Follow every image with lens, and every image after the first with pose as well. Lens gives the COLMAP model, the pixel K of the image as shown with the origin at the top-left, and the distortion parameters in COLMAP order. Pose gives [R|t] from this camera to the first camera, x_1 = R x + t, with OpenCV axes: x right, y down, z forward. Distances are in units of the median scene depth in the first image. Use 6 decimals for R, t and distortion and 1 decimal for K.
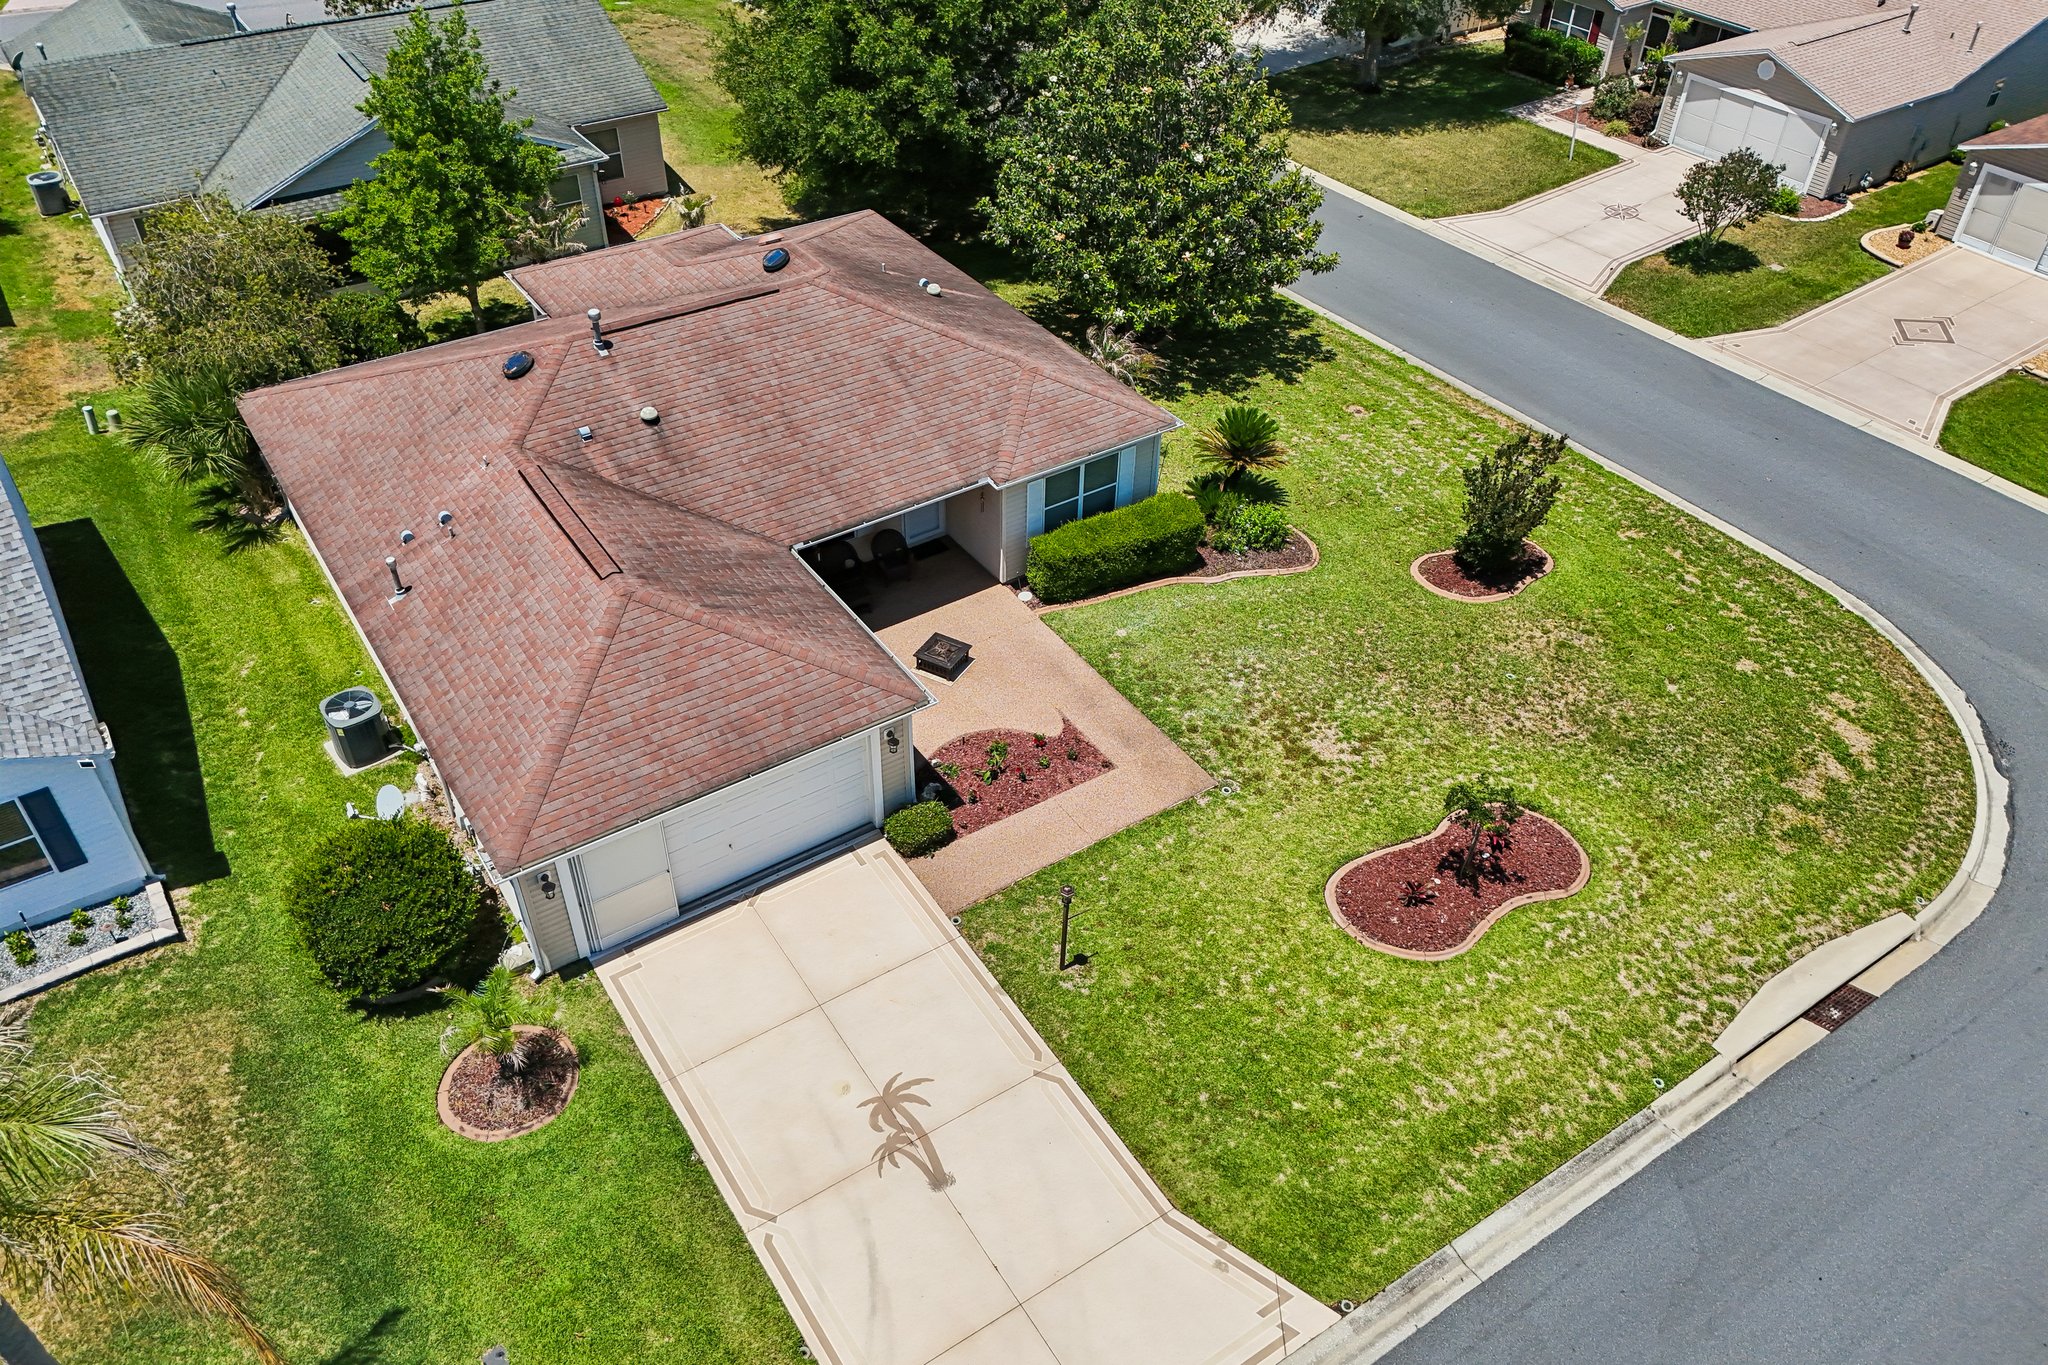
lens RADIAL K [[1511.0, 0, 1024.0], [0, 1511.0, 682.5], [0, 0, 1]] dist [0.060402, -0.052744]
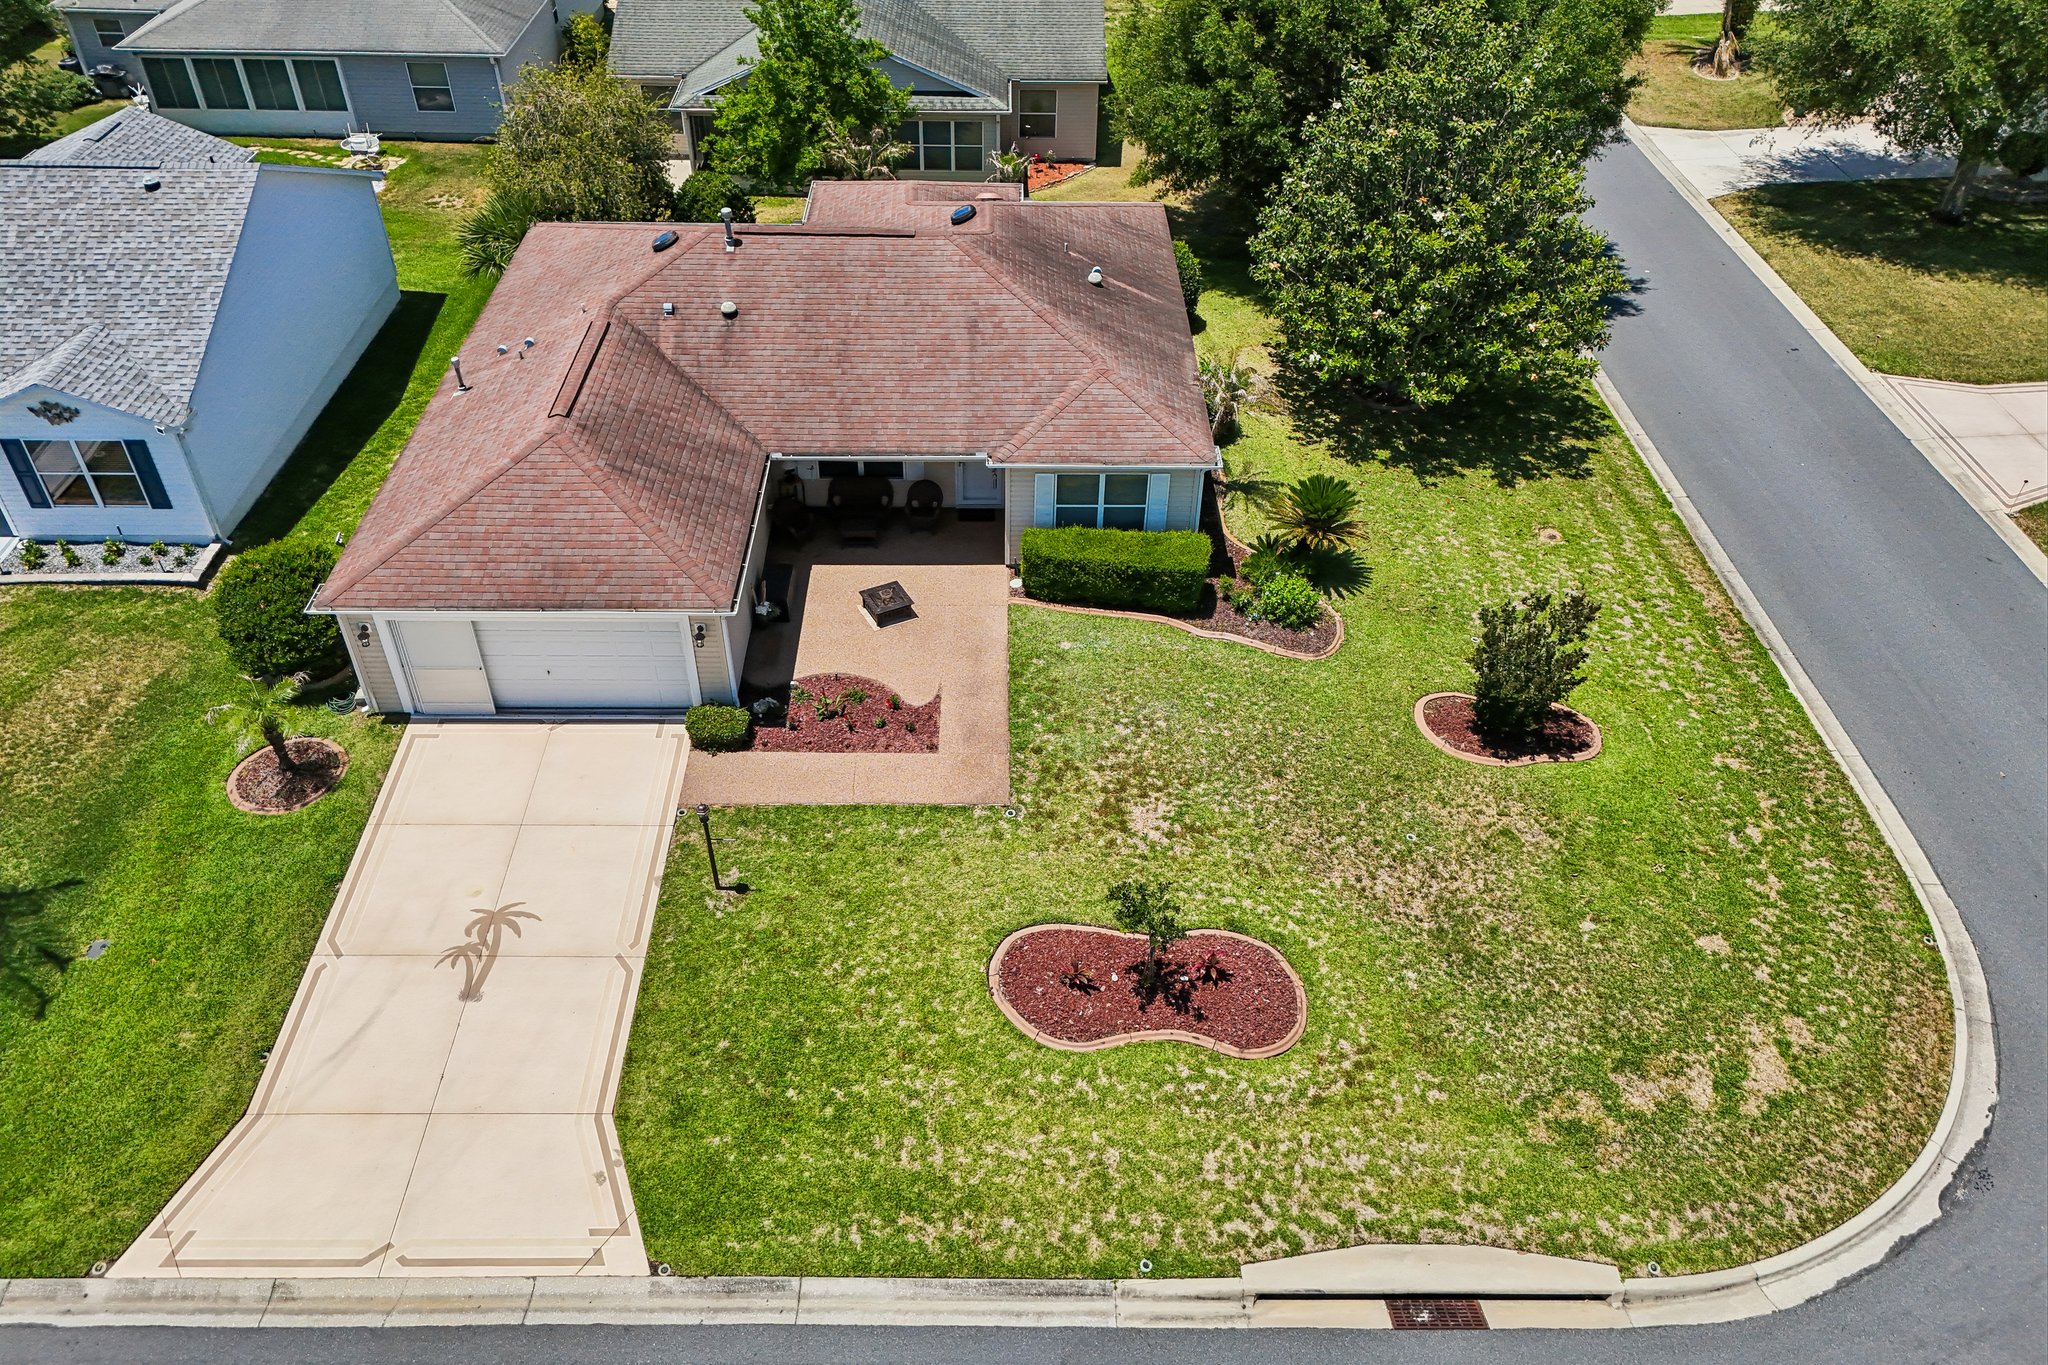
lens RADIAL K [[1511.0, 0, 1024.0], [0, 1511.0, 682.5], [0, 0, 1]] dist [0.060402, -0.052744]
pose [[0.837265, 0.346444, -0.423041, 0.583461], [-0.349469, 0.934077, 0.073295, -0.091261], [0.420545, 0.086472, 0.903141, 0.131139]]
